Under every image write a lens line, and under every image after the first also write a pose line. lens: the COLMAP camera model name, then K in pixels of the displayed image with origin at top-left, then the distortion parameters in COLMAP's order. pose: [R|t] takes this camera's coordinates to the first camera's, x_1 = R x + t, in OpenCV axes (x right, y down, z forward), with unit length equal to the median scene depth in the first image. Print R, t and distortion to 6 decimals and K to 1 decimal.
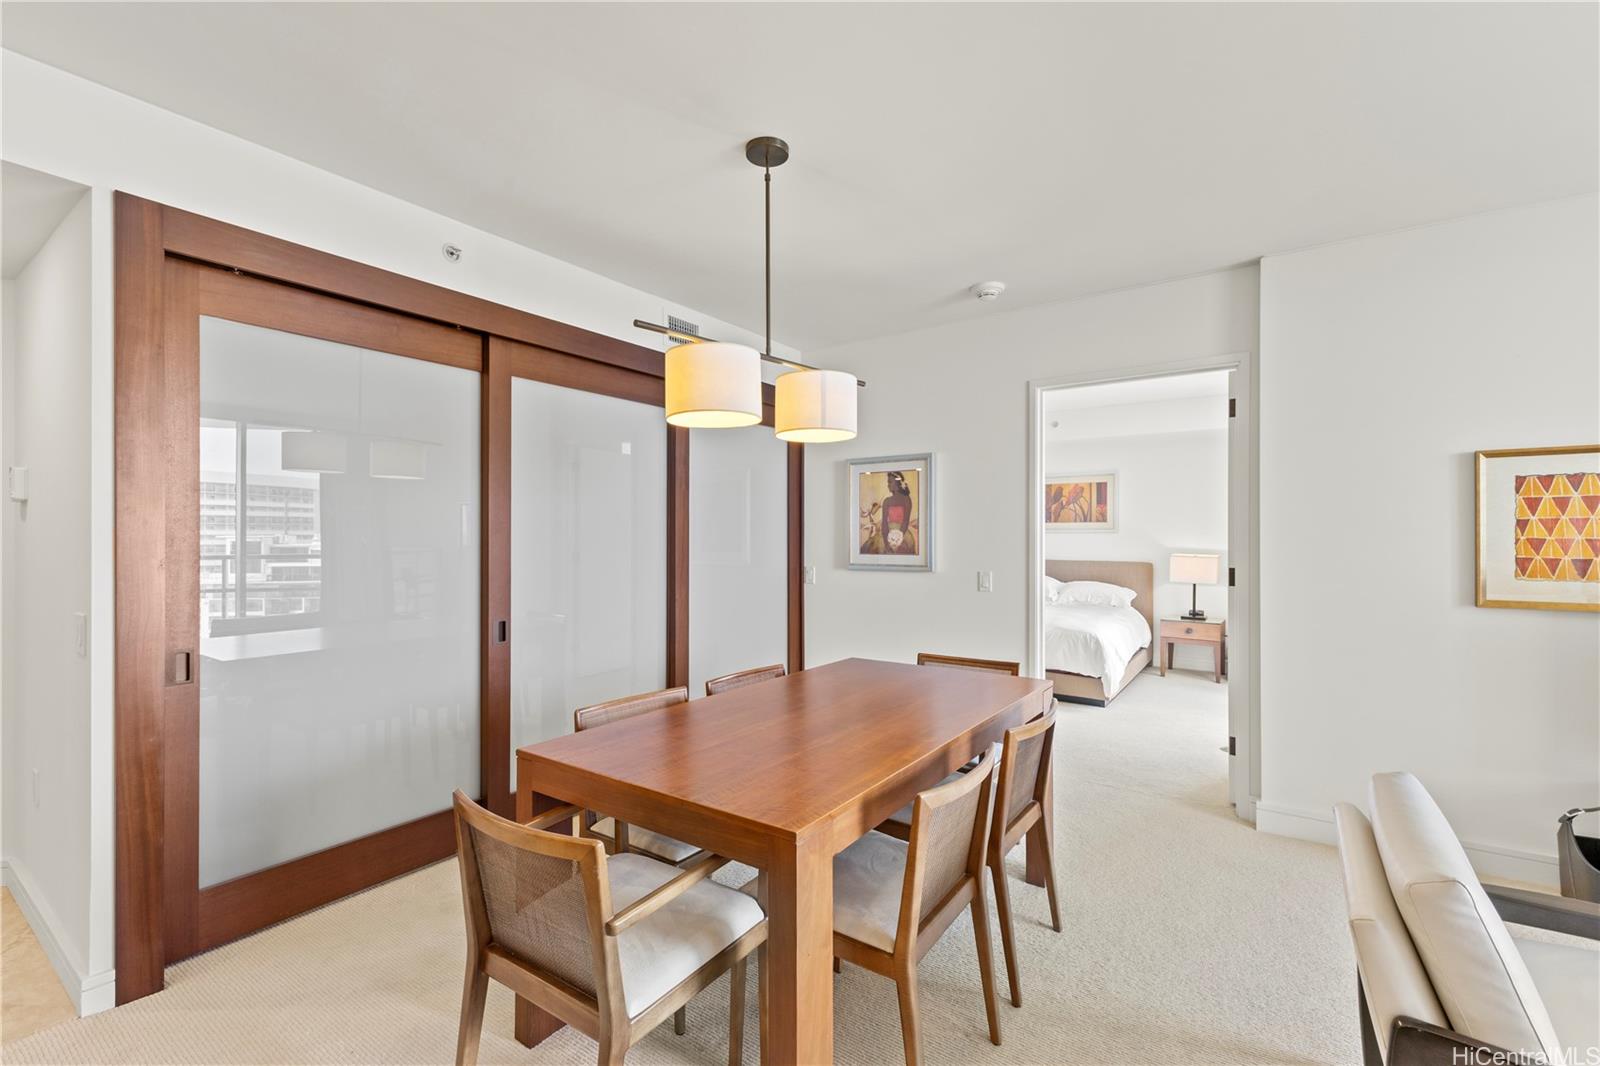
lens RADIAL K [[692.0, 0, 796.1], [0, 692.0, 534.3], [0, 0, 1]] dist [0.001228, -0.000166]
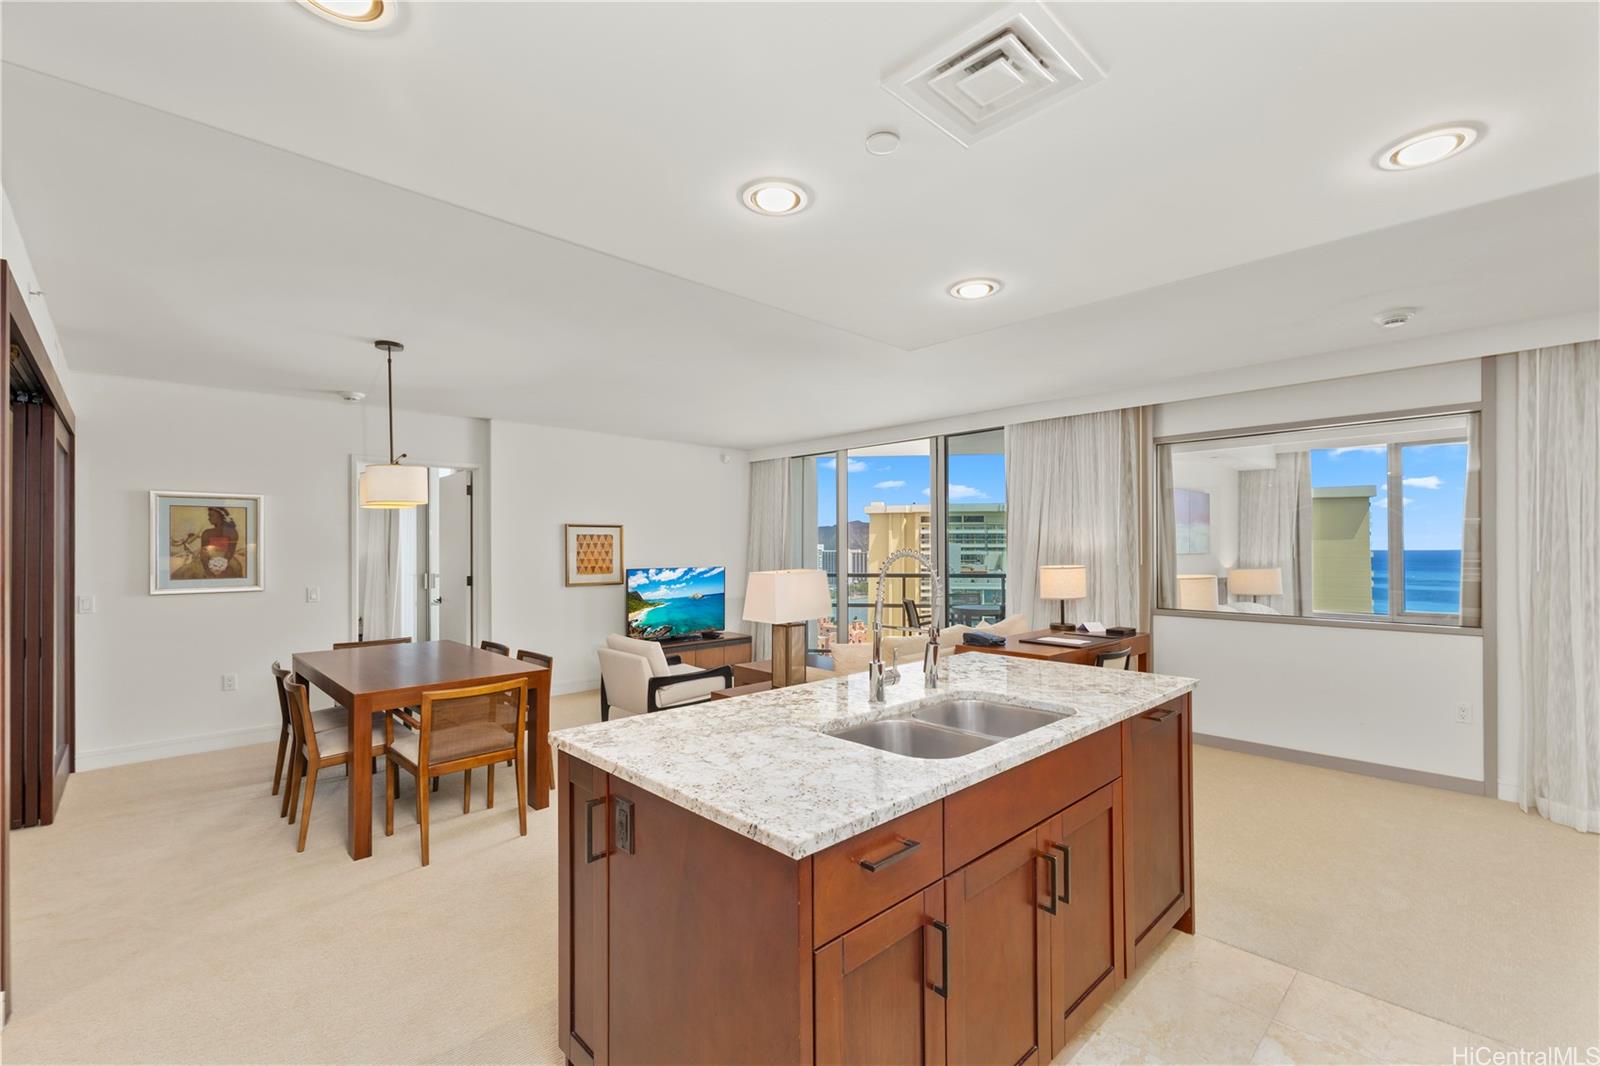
lens RADIAL K [[692.0, 0, 796.1], [0, 692.0, 534.3], [0, 0, 1]] dist [0.001228, -0.000166]
pose [[0.201015, 0.019877, 0.979386, -0.941749], [0.002506, 0.999780, -0.020805, -0.021344], [-0.979585, 0.006636, 0.200921, -0.220852]]
